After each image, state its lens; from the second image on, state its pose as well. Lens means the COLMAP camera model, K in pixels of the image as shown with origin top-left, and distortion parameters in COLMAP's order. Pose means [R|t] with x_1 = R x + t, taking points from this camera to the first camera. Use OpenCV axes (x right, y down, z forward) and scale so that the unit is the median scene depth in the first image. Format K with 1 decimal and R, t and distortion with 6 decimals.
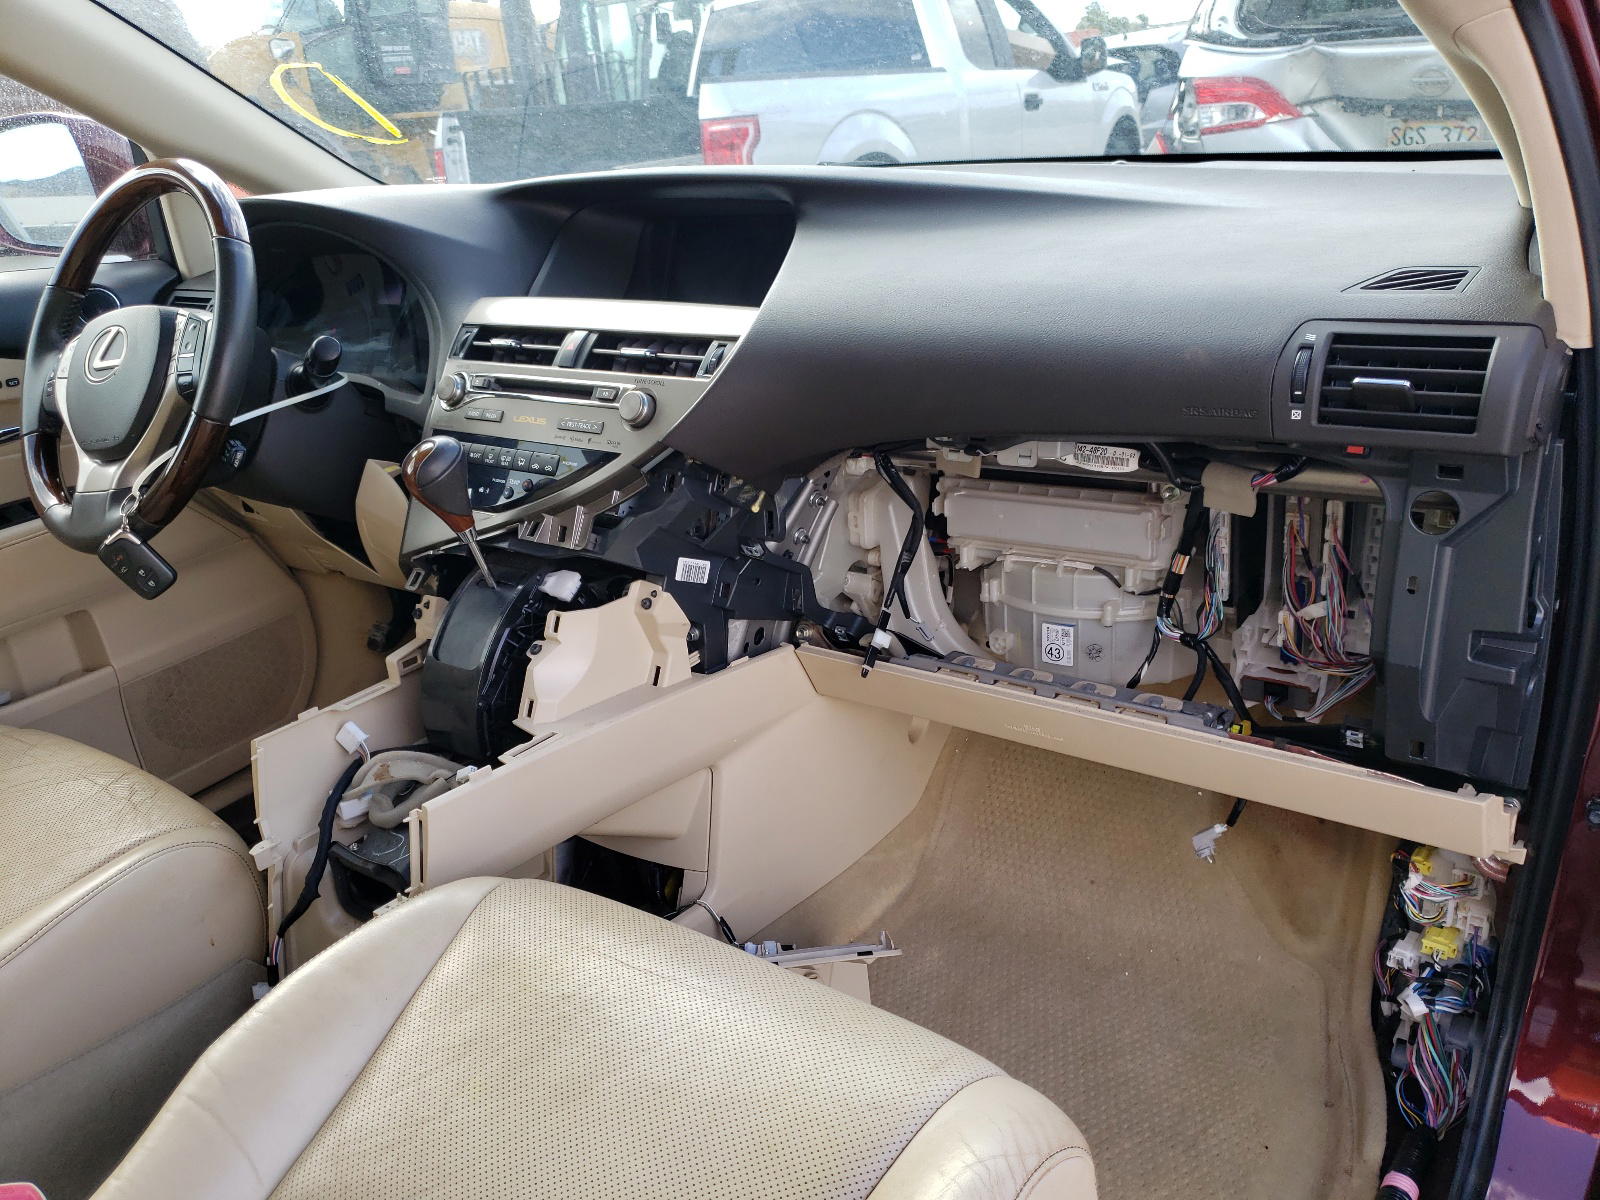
lens RADIAL K [[1212.0, 0, 801.9], [0, 1212.0, 600.2], [0, 0, 1]] dist [0.005097, -0.002504]
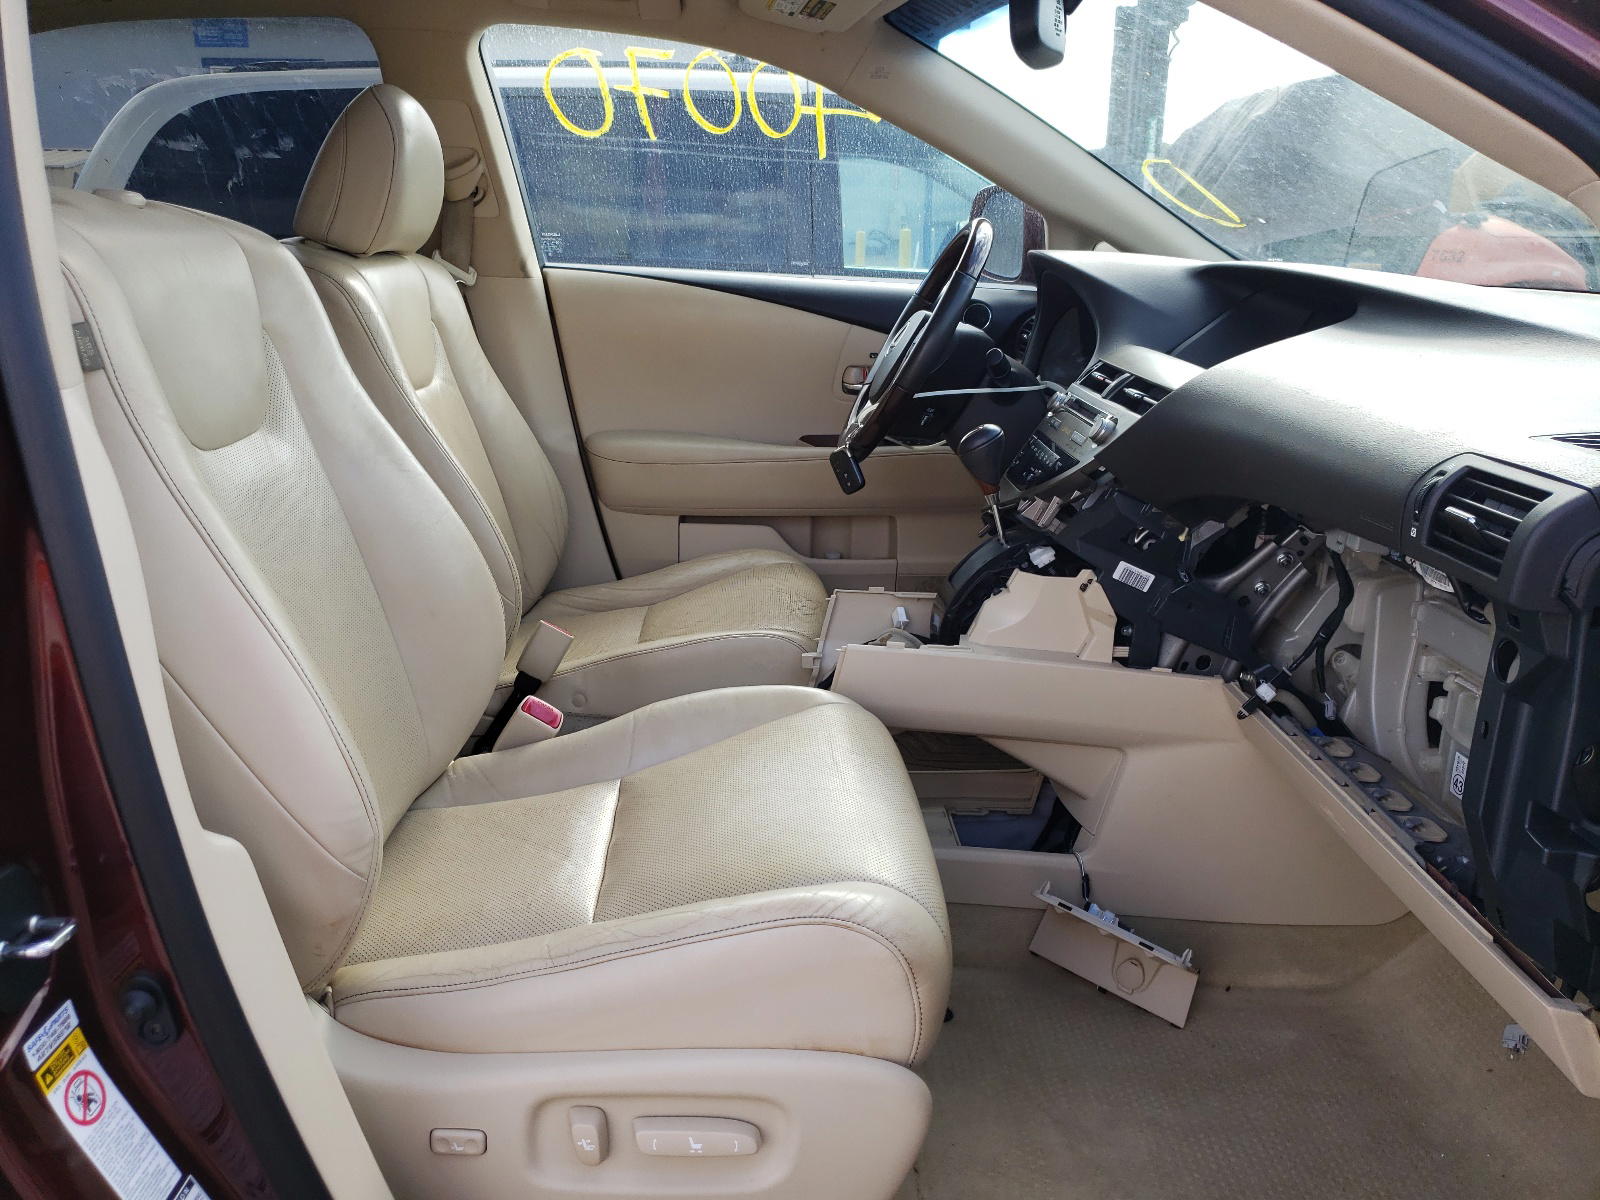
lens RADIAL K [[1212.0, 0, 799.0], [0, 1212.0, 599.9], [0, 0, 1]] dist [0.005097, -0.002504]
pose [[0.643801, 0.320061, -0.695040, 0.539378], [-0.349915, 0.930927, 0.104567, -0.012722], [0.680499, 0.175884, 0.711326, -0.078360]]
